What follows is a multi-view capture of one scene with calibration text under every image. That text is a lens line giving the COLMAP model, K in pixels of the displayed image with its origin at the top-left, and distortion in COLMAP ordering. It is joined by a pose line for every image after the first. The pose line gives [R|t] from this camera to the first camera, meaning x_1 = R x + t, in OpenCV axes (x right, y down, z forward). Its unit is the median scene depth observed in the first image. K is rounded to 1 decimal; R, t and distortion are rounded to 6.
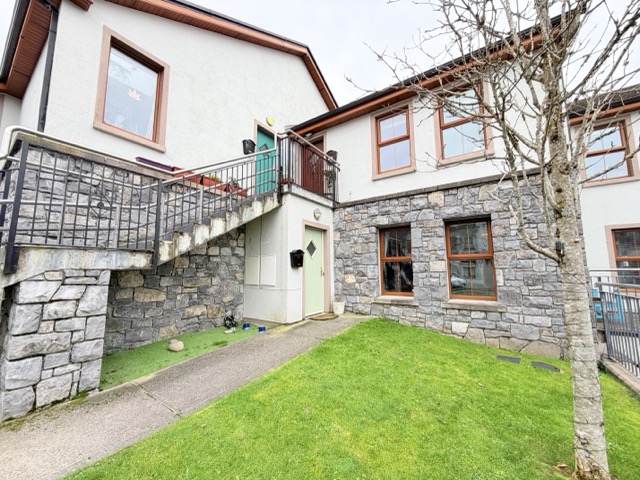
lens RADIAL K [[254.7, 0, 319.5], [0, 254.7, 241.2], [0, 0, 1]] dist [-0.000633, -0.000444]
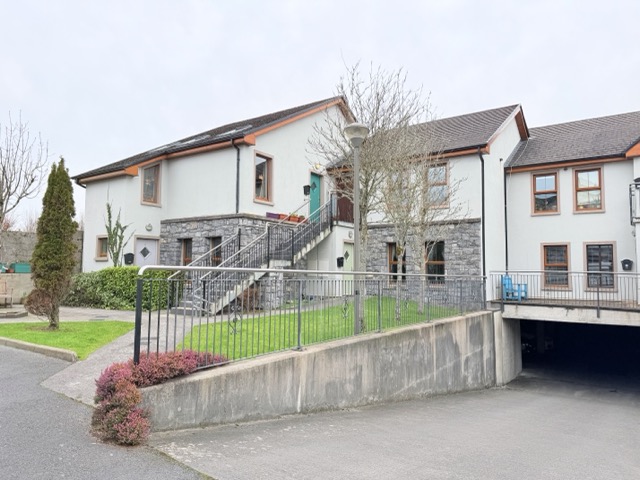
lens RADIAL K [[448.6, 0, 320.6], [0, 448.6, 240.7], [0, 0, 1]] dist [0.050929, -0.044445]
pose [[0.999871, 0.016055, -0.000668, -0.221569], [-0.016008, 0.998842, 0.045374, -0.215114], [0.001396, -0.045358, 0.998970, -2.085155]]
